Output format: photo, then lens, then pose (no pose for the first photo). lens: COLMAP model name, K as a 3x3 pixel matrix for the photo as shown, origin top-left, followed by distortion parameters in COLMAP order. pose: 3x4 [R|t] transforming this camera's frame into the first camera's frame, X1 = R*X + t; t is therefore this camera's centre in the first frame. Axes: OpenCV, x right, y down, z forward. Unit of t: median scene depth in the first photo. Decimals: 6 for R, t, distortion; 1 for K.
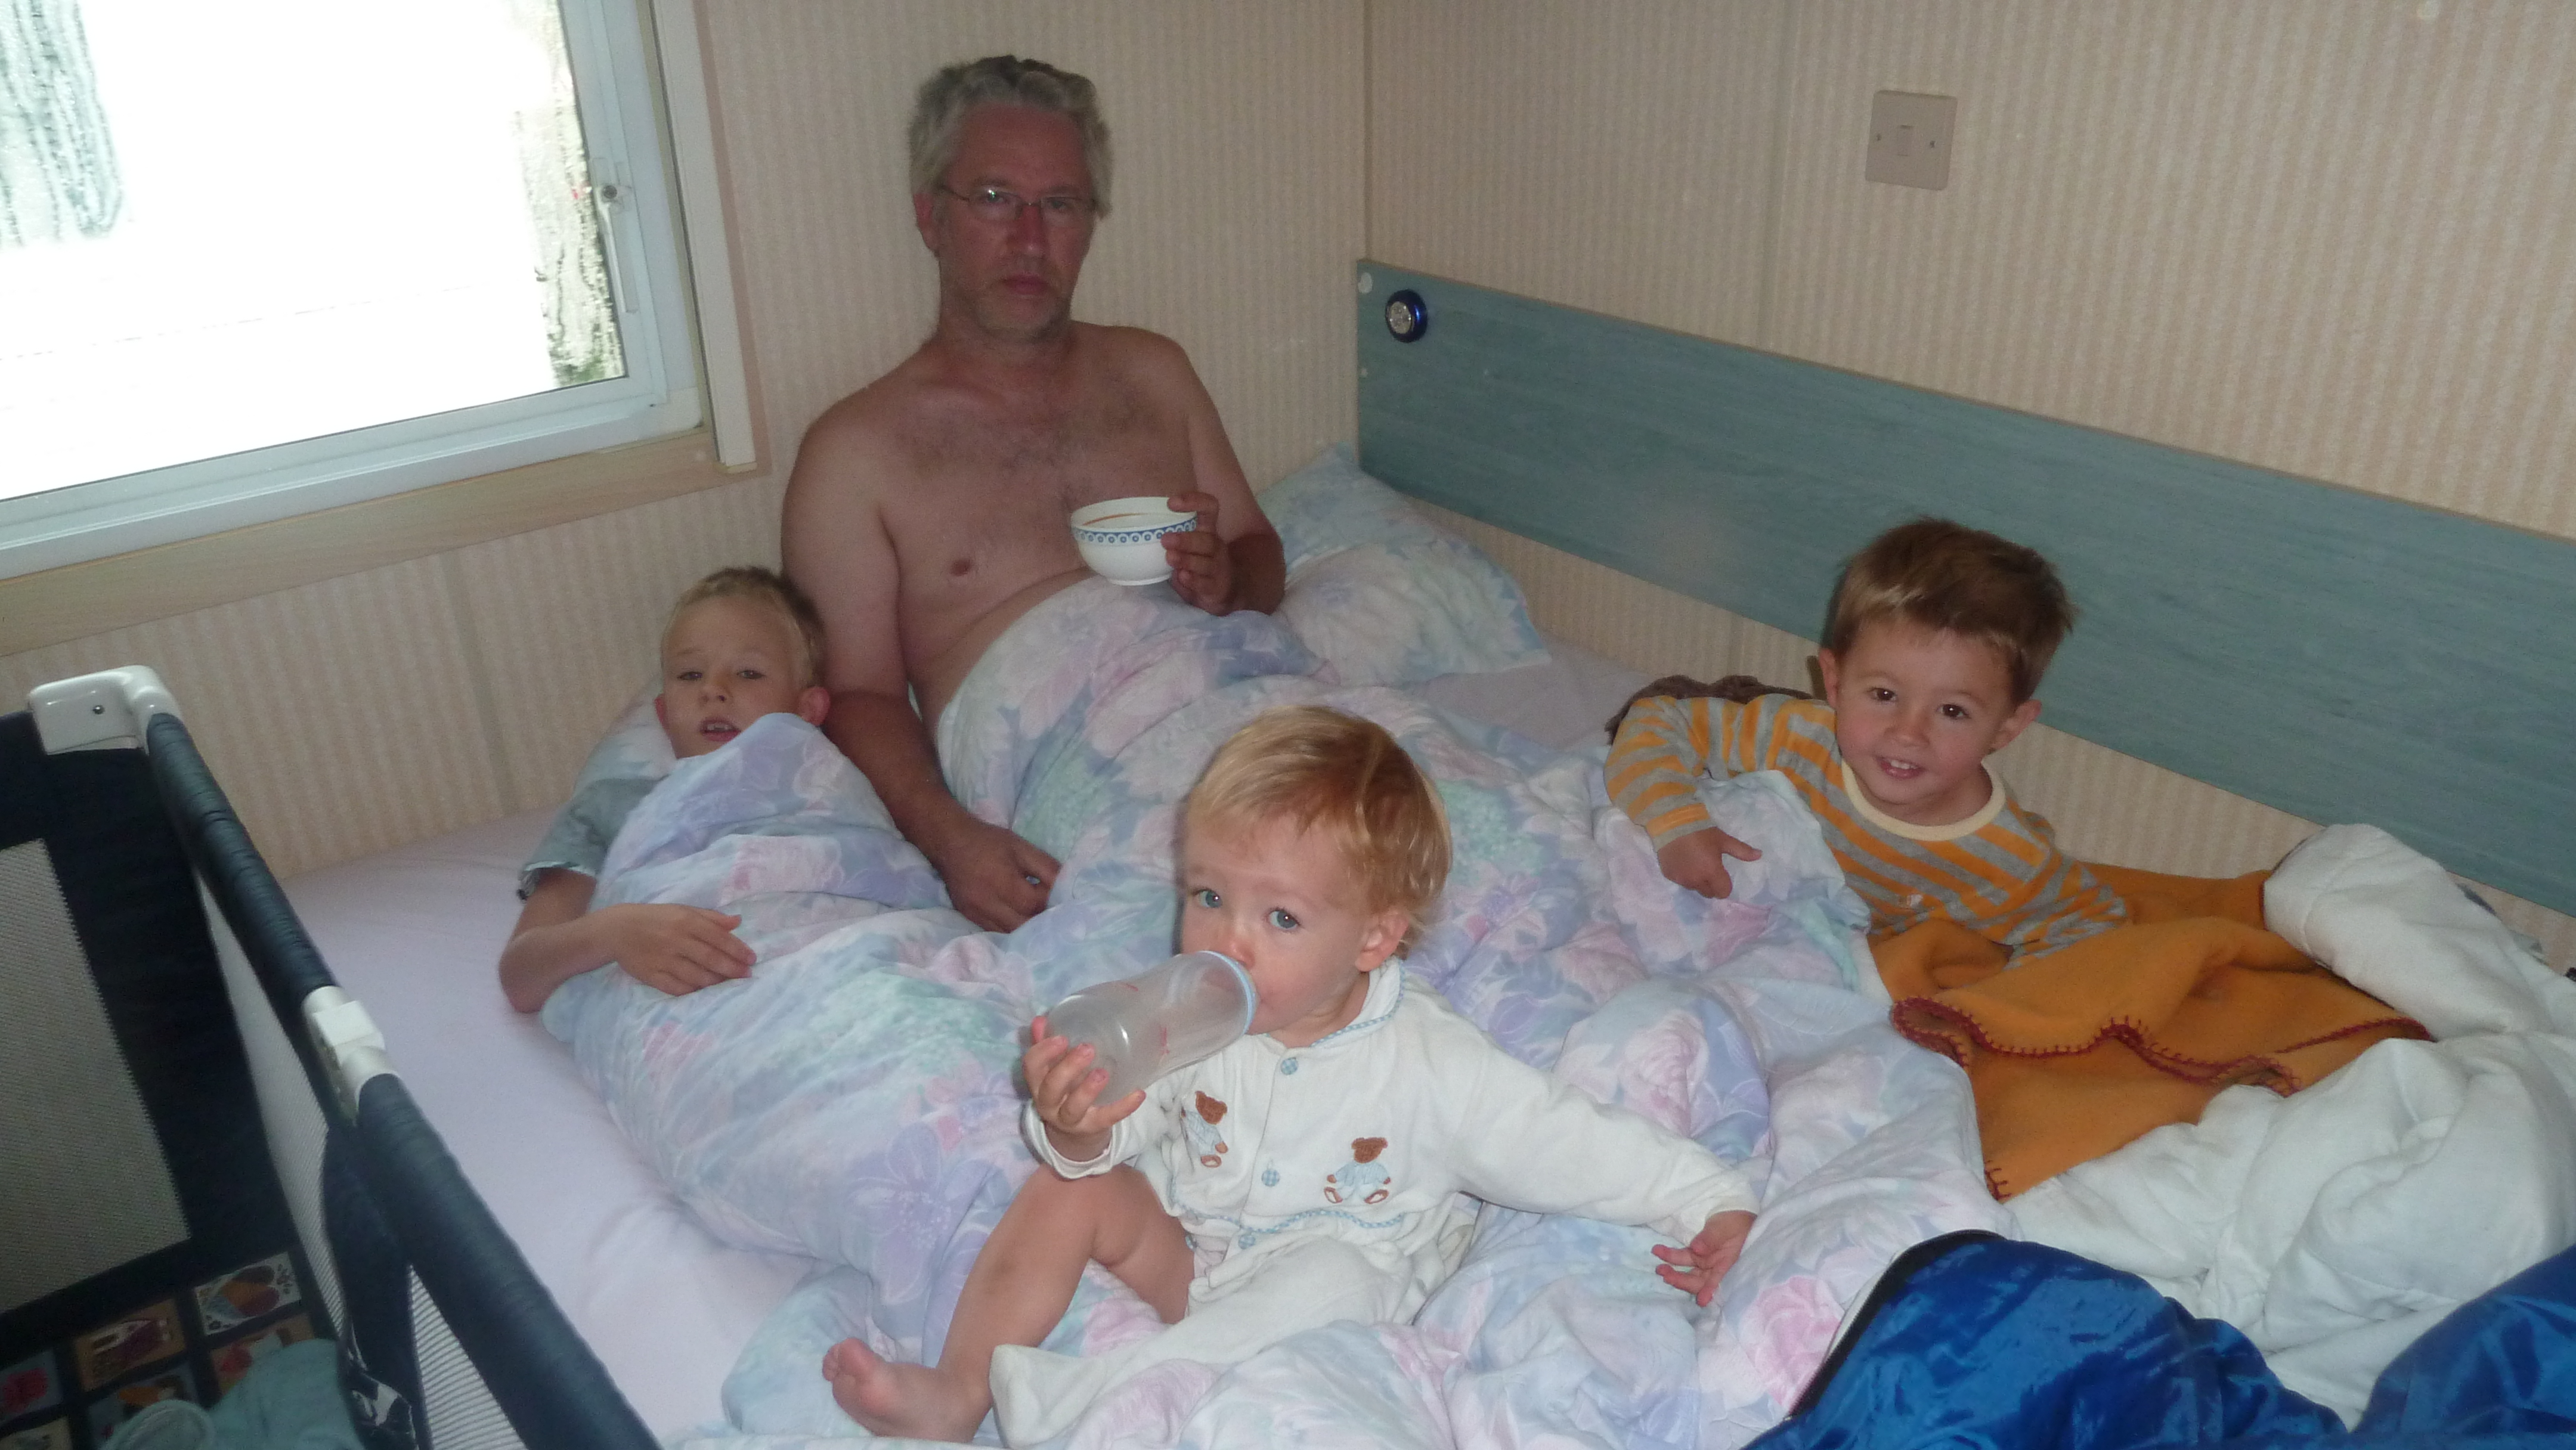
lens RADIAL K [[1852.1, 0, 1283.5], [0, 1852.1, 730.3], [0, 0, 1]] dist [-0.025287, 0.009835]
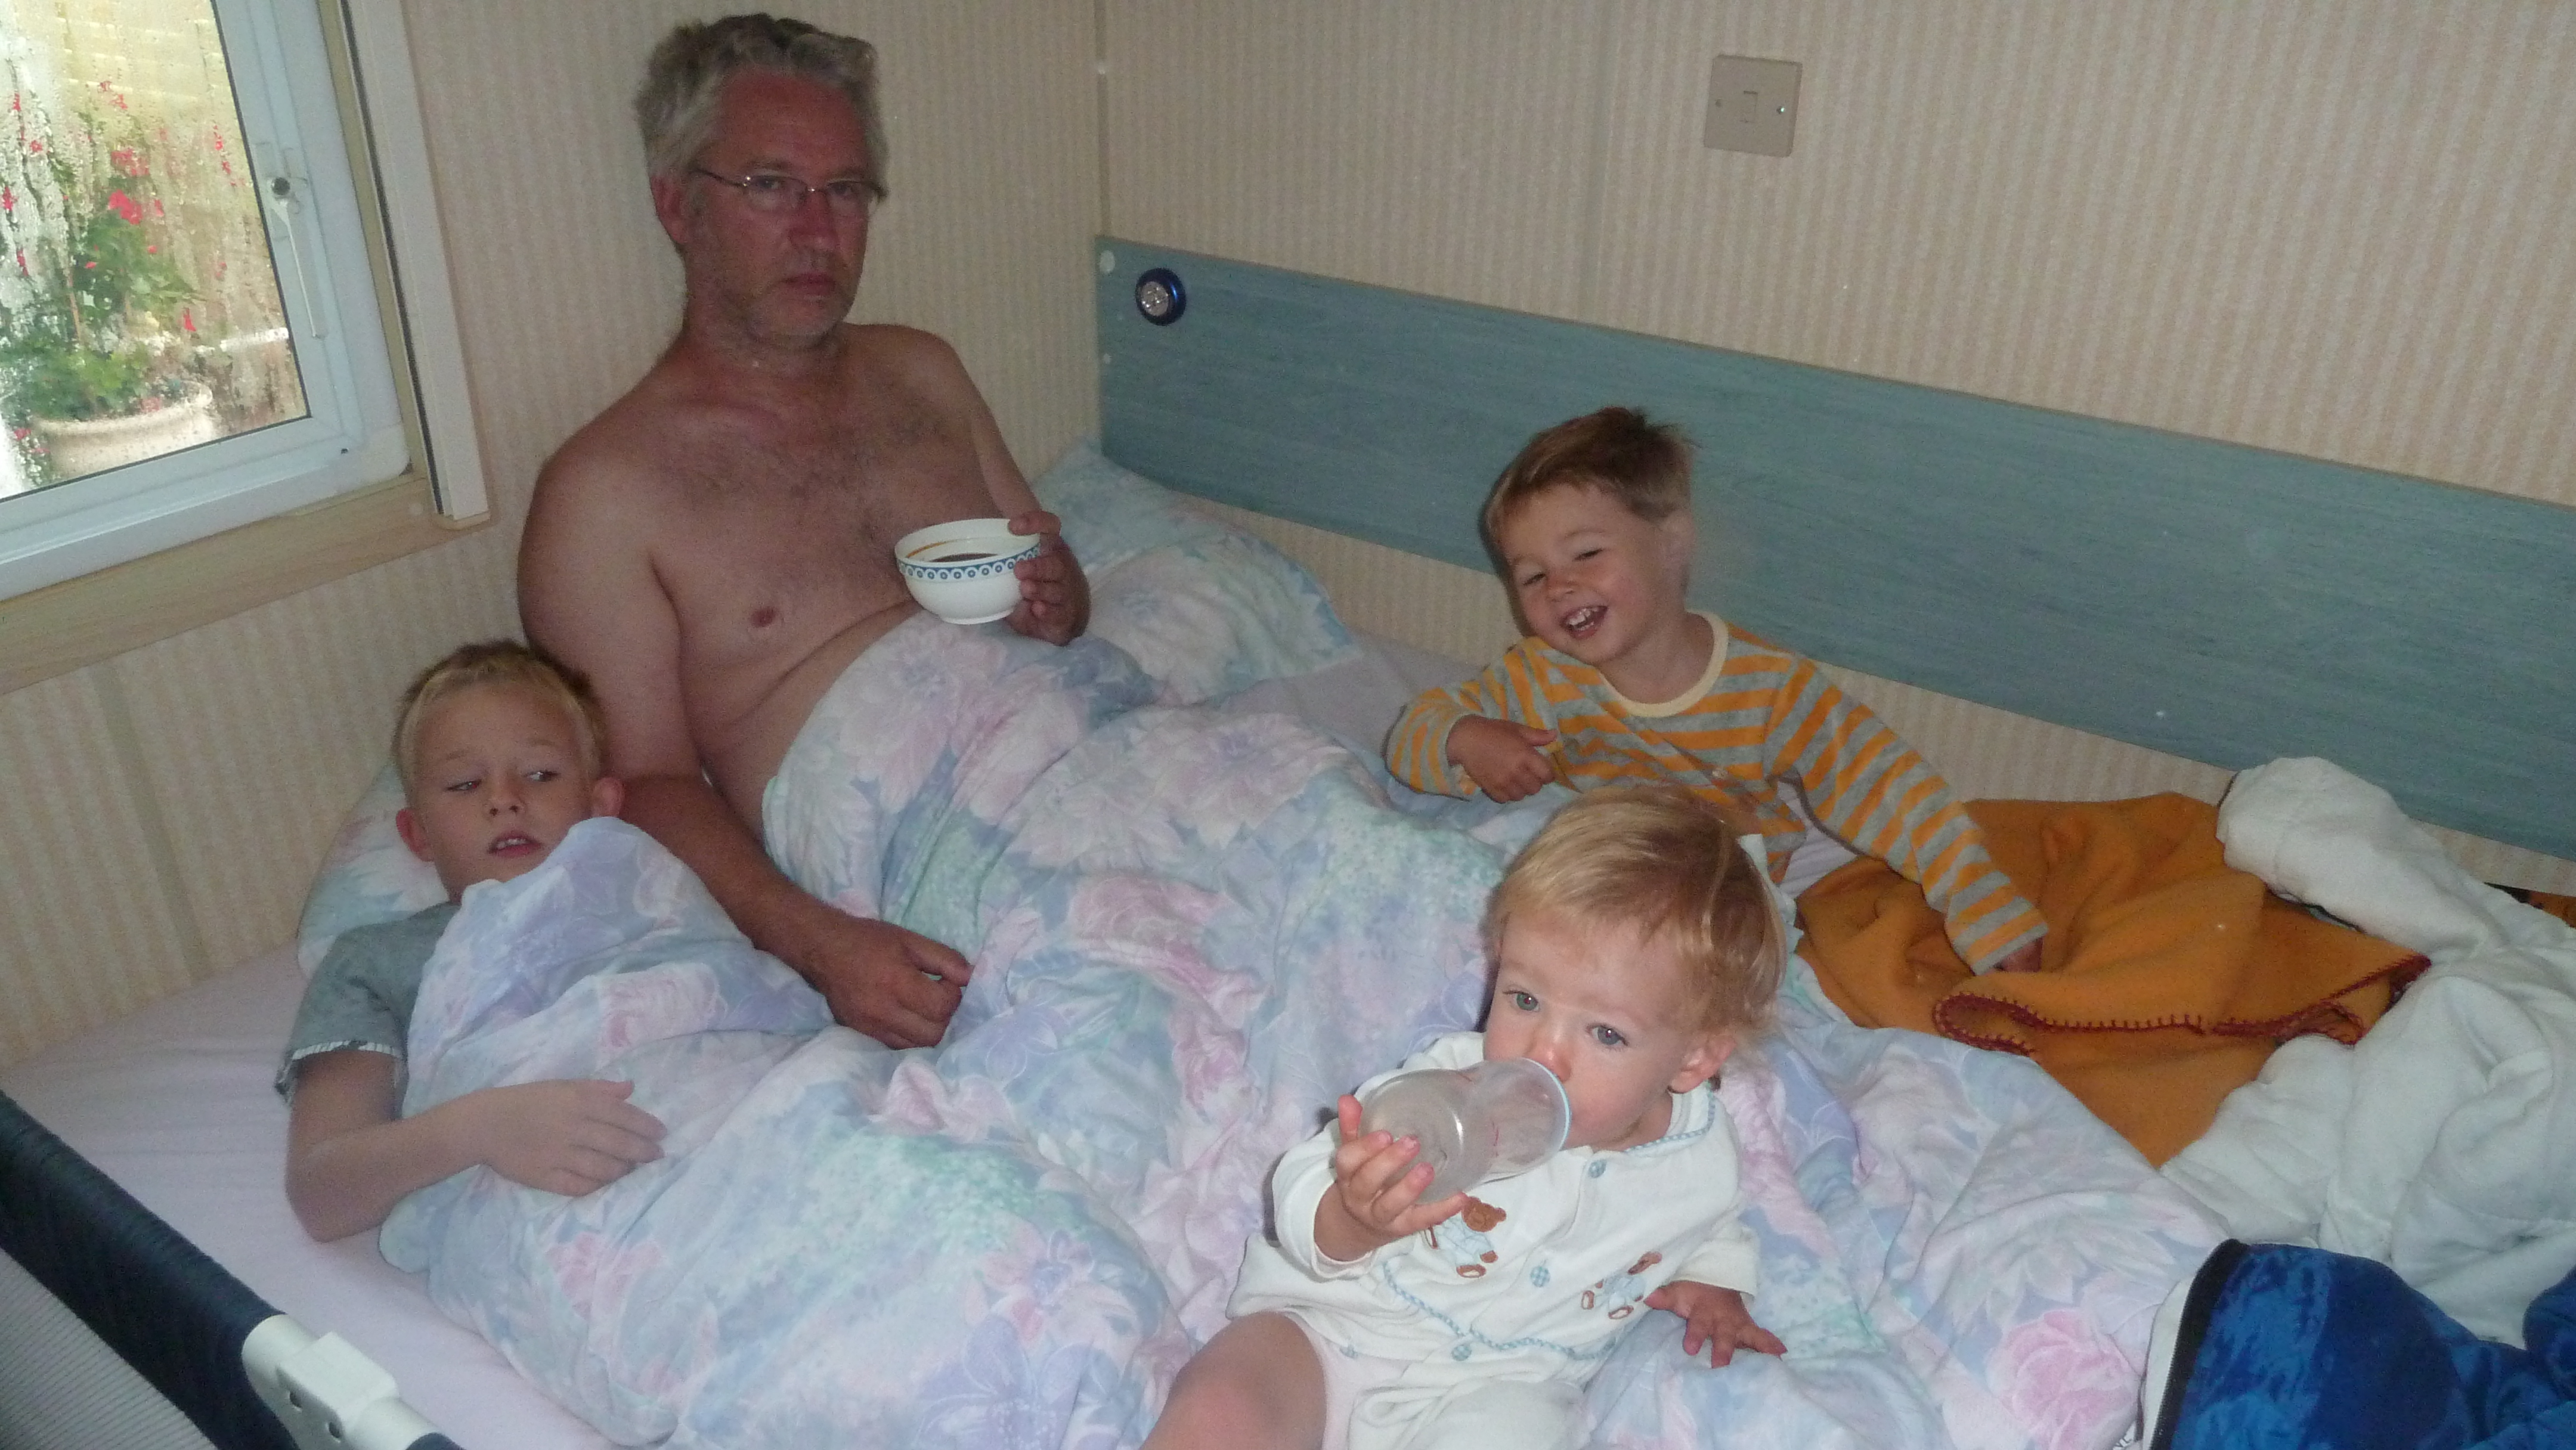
lens RADIAL K [[1852.1, 0, 1293.7], [0, 1852.1, 714.8], [0, 0, 1]] dist [-0.025287, 0.009835]
pose [[0.954031, -0.100782, 0.282254, -0.203733], [0.095948, 0.994906, 0.030934, -0.050973], [-0.283934, -0.002431, 0.958841, 0.124041]]
